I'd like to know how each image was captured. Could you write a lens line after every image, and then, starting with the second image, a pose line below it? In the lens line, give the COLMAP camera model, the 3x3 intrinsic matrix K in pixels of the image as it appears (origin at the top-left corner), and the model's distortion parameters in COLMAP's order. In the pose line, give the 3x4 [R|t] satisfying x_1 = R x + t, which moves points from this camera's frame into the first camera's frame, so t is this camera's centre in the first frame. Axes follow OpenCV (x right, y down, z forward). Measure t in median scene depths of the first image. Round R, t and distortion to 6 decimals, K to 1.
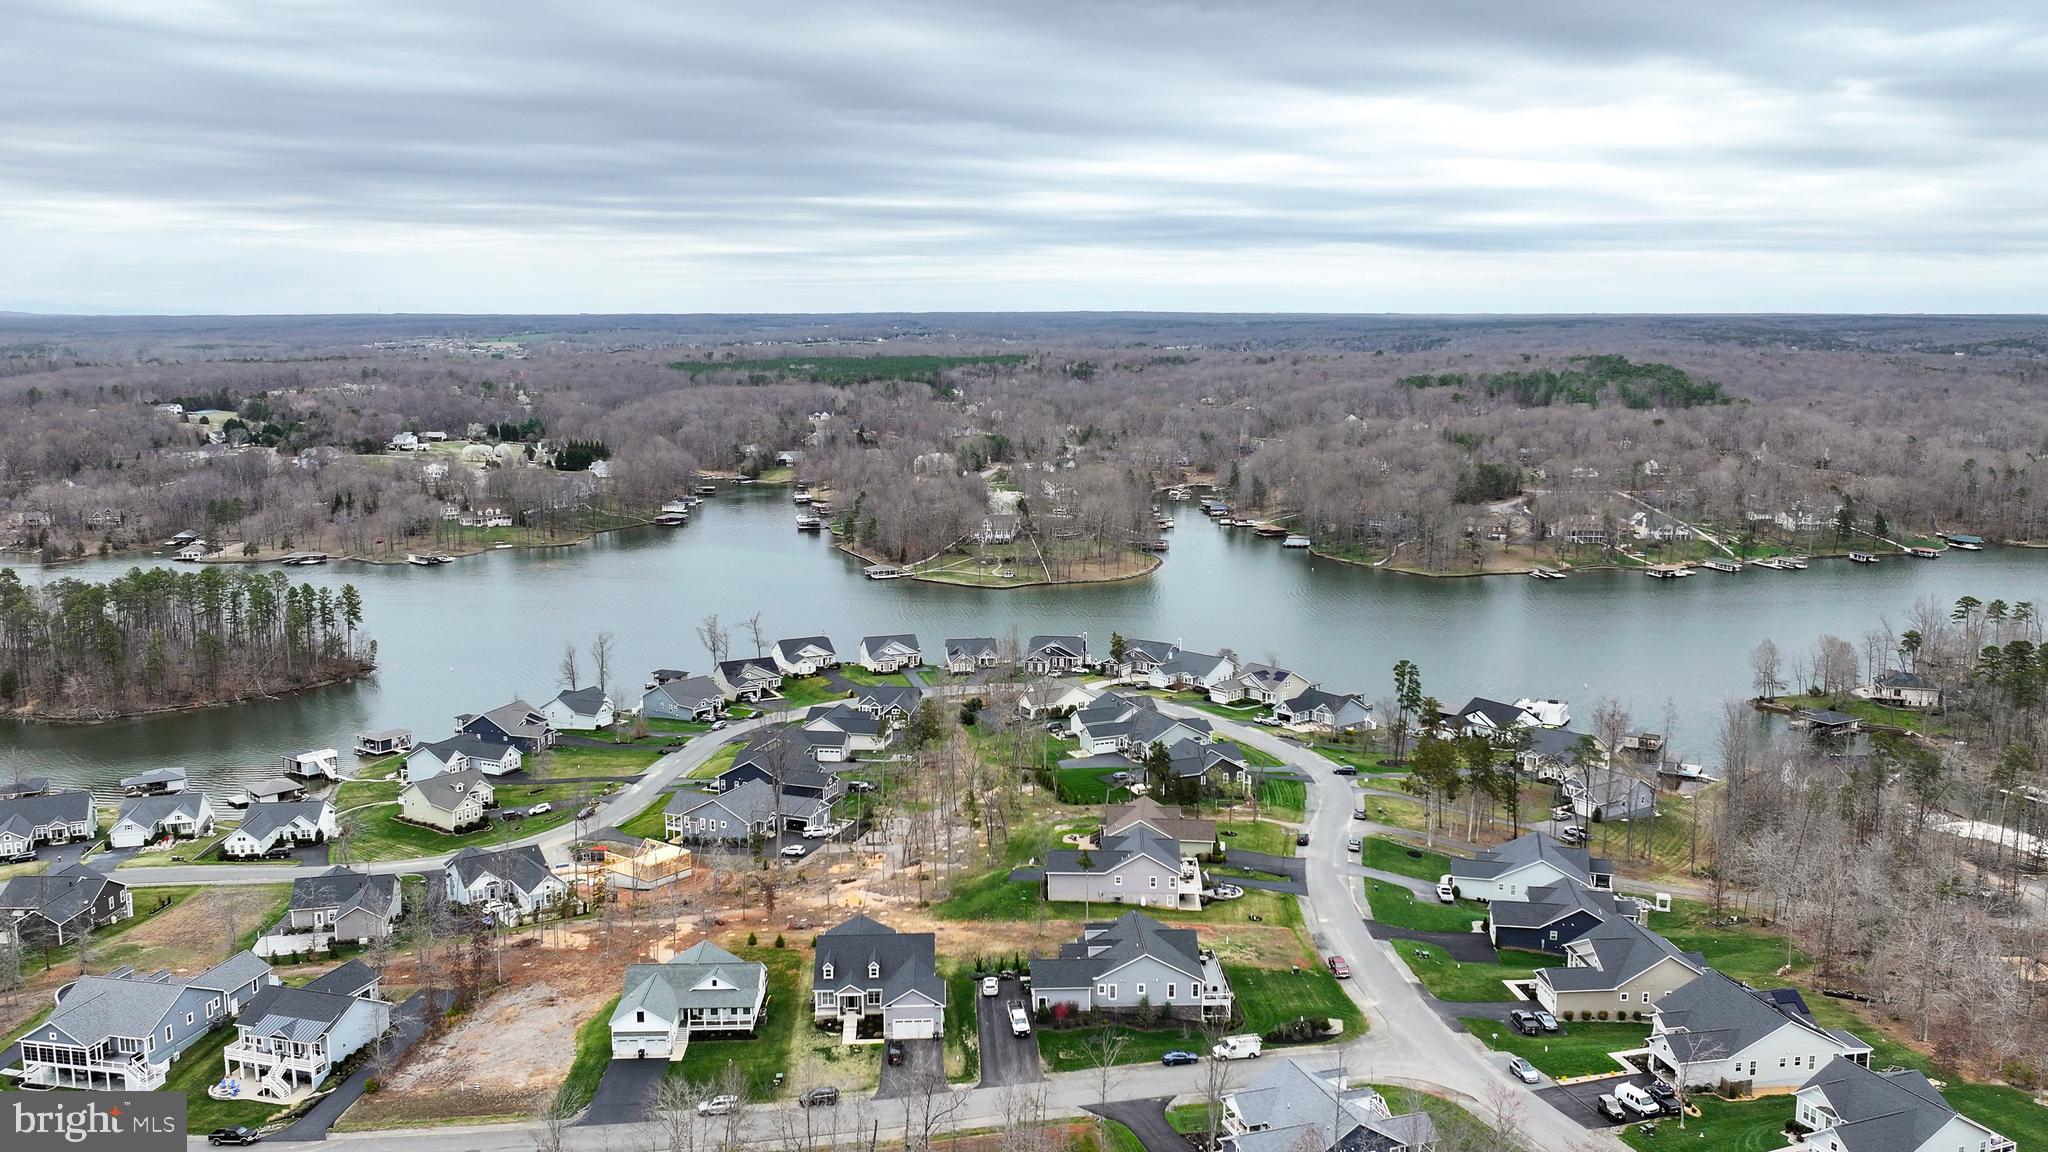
lens RADIAL K [[1684.3, 0, 1024.0], [0, 1684.3, 576.0], [0, 0, 1]] dist [0.012576, -0.014427]
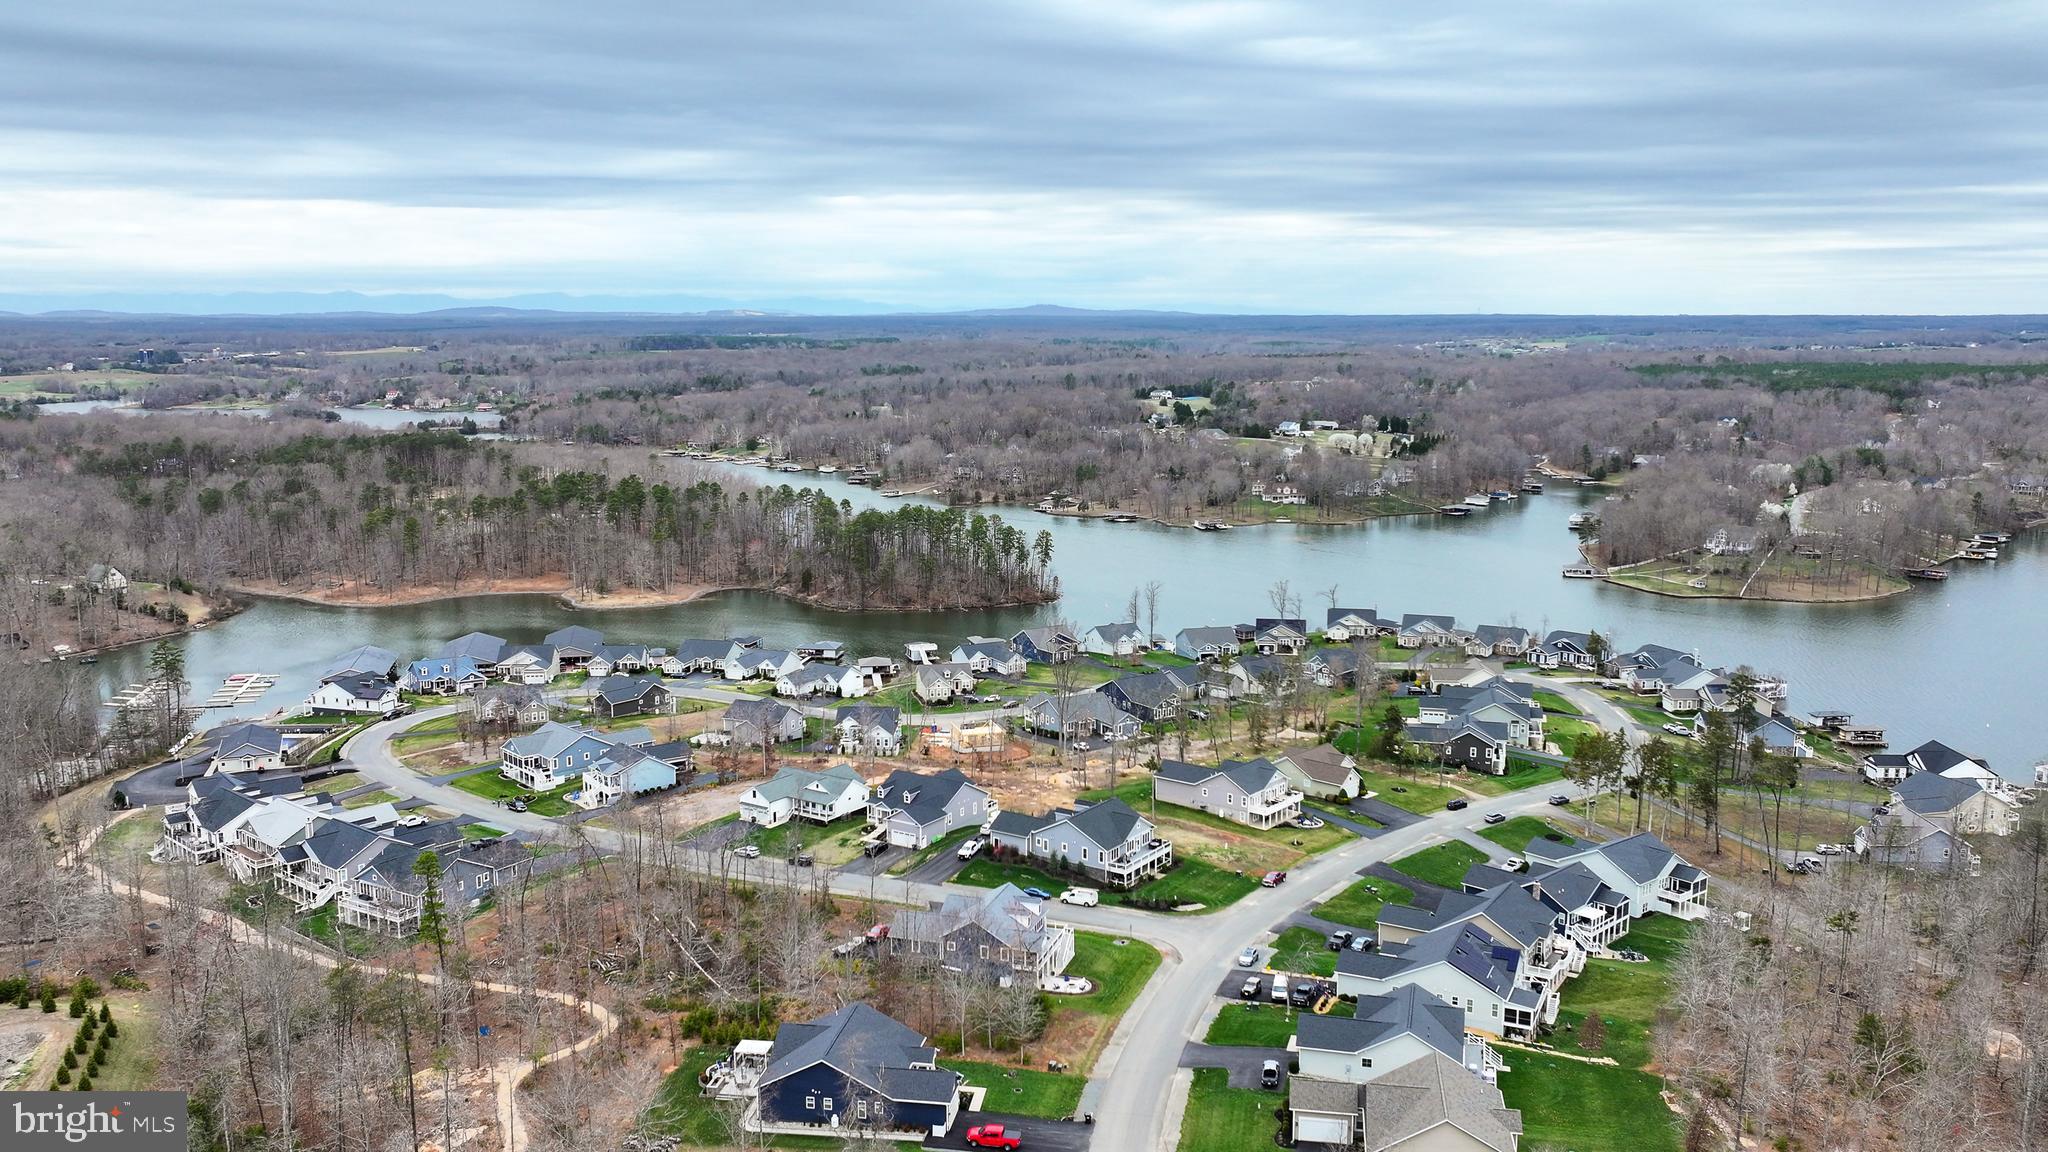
lens RADIAL K [[1684.3, 0, 1024.0], [0, 1684.3, 576.0], [0, 0, 1]] dist [0.012576, -0.014427]
pose [[0.806759, 0.095102, -0.583177, 0.342452], [-0.095405, 0.994978, 0.030276, 0.002599], [0.583127, 0.031213, 0.811781, -0.024863]]
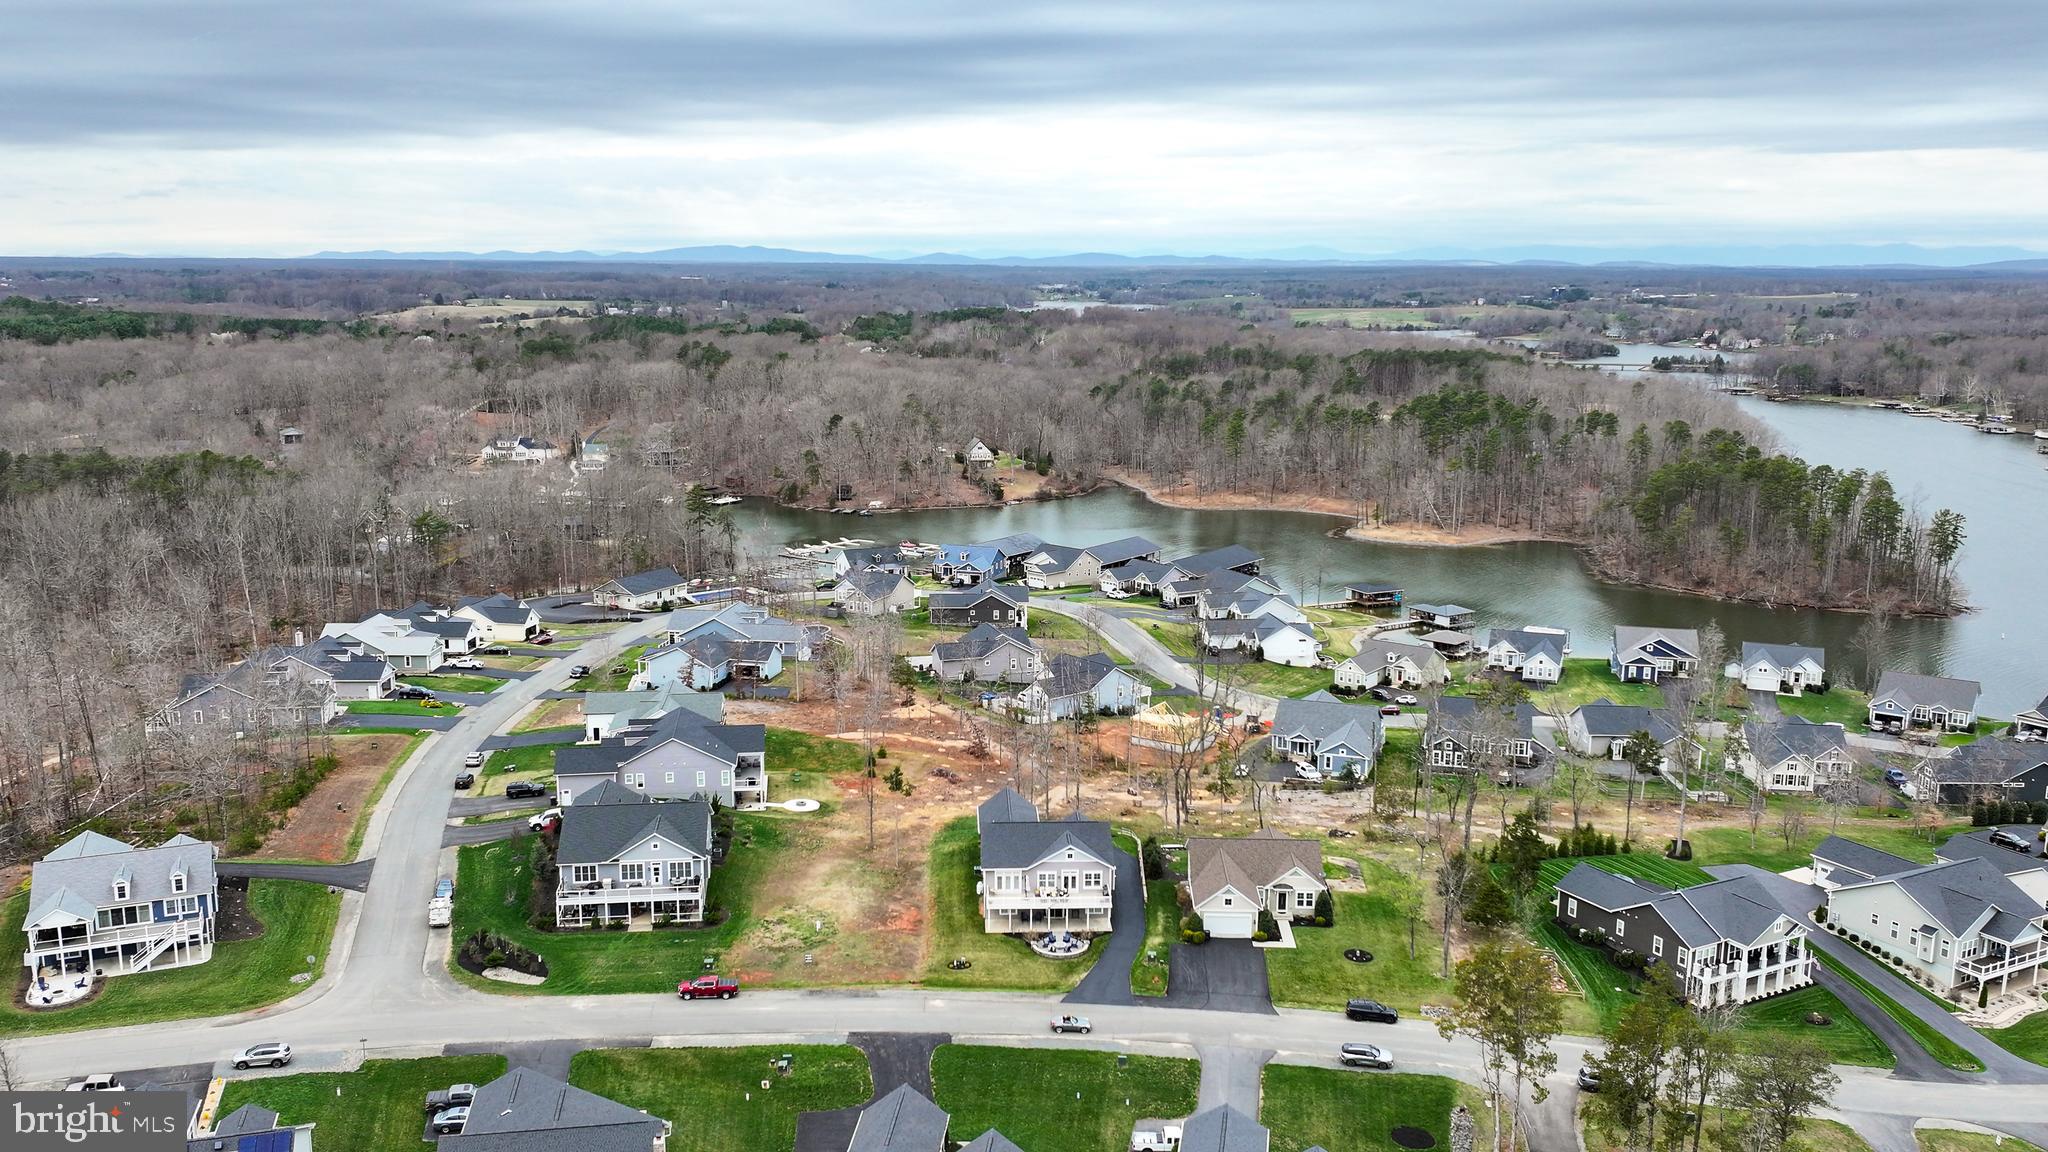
lens RADIAL K [[1684.3, 0, 1024.0], [0, 1684.3, 576.0], [0, 0, 1]] dist [0.012576, -0.014427]
pose [[0.082981, 0.187454, -0.978762, 0.407069], [-0.163101, 0.971461, 0.172228, -0.034349], [0.983114, 0.145345, 0.111187, 0.496987]]
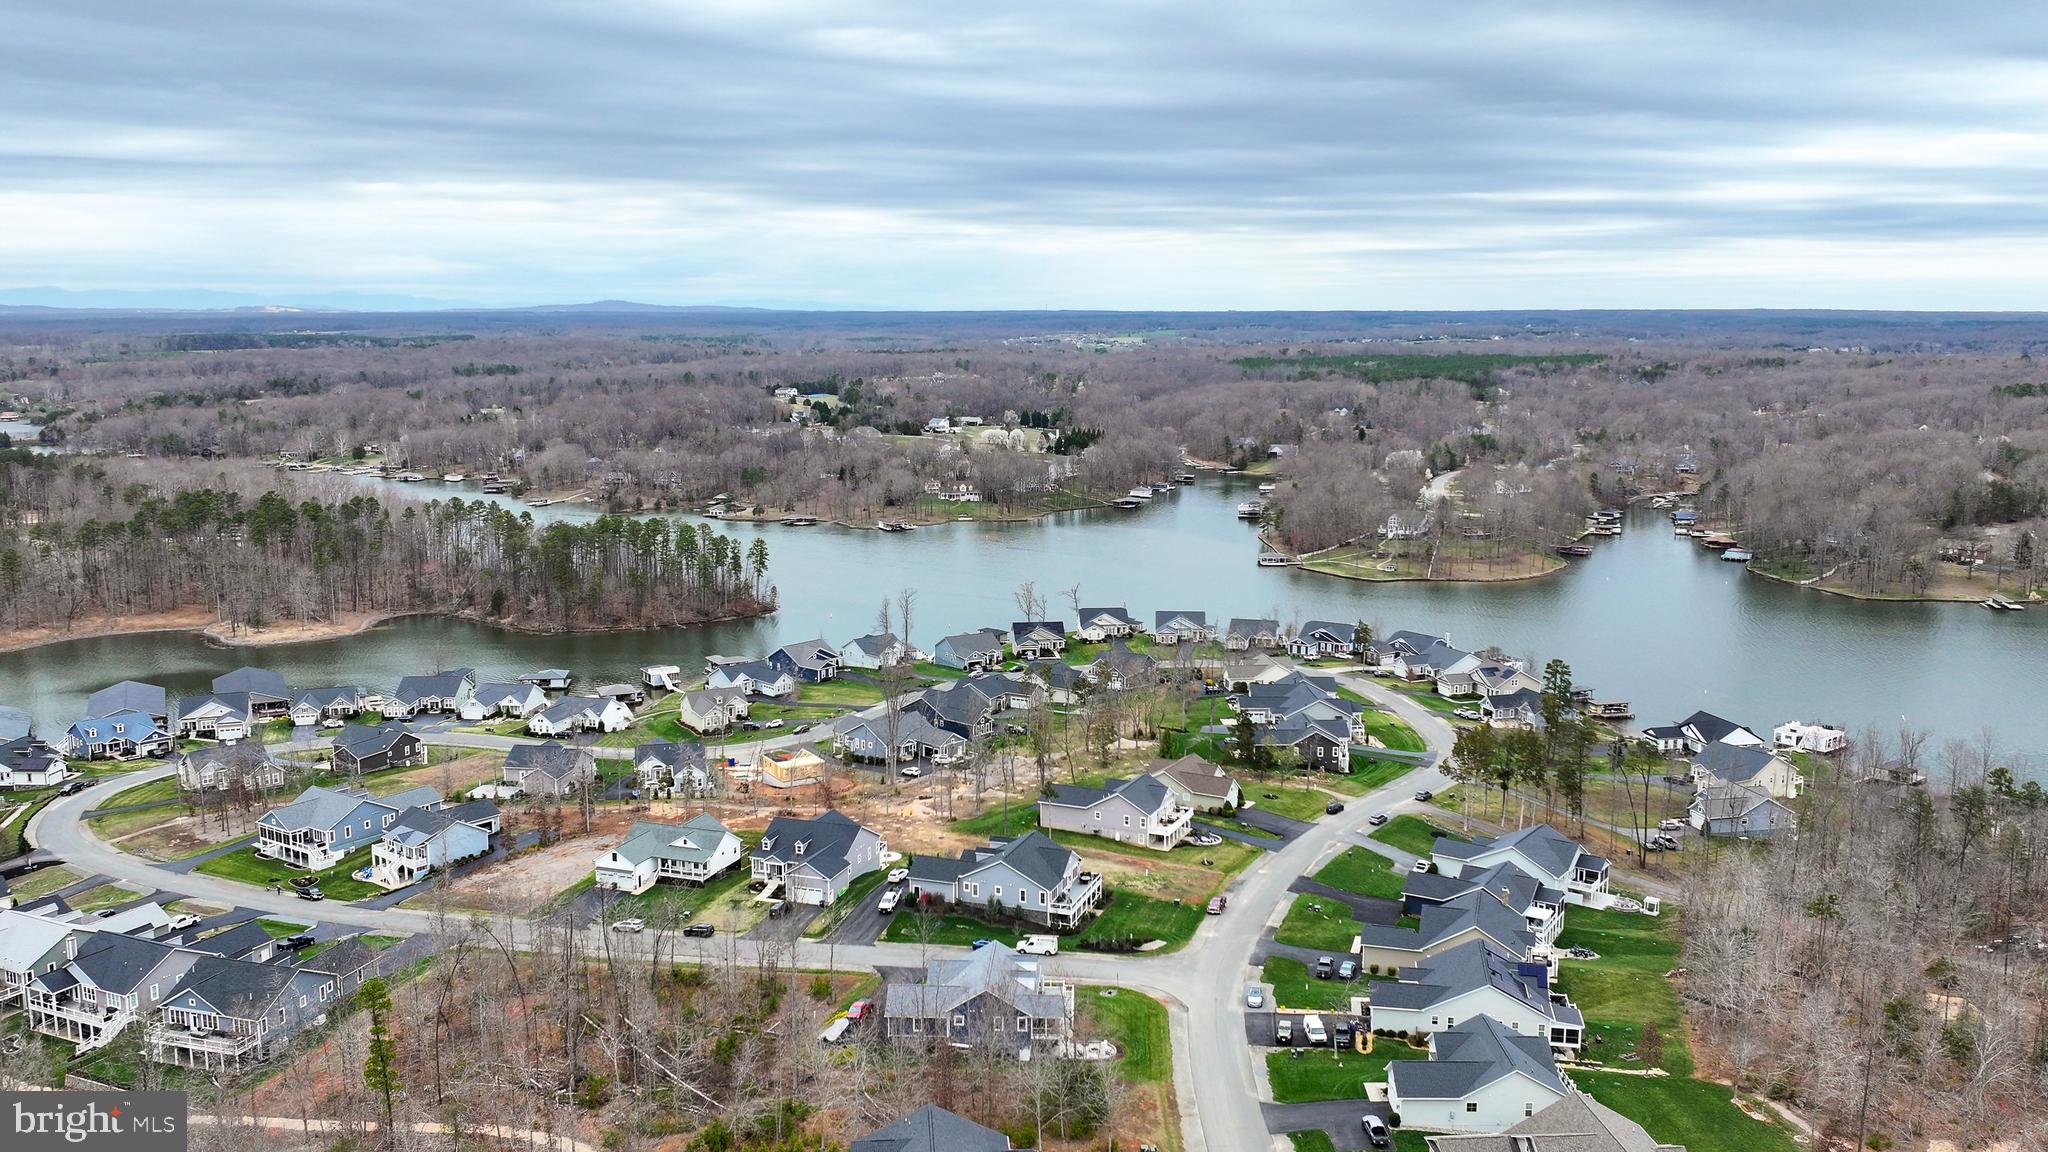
lens RADIAL K [[1684.3, 0, 1024.0], [0, 1684.3, 576.0], [0, 0, 1]] dist [0.012576, -0.014427]
pose [[0.928307, 0.061104, -0.366758, 0.223610], [-0.060511, 0.998081, 0.013126, 0.005021], [0.366856, 0.010008, 0.930224, -0.035851]]
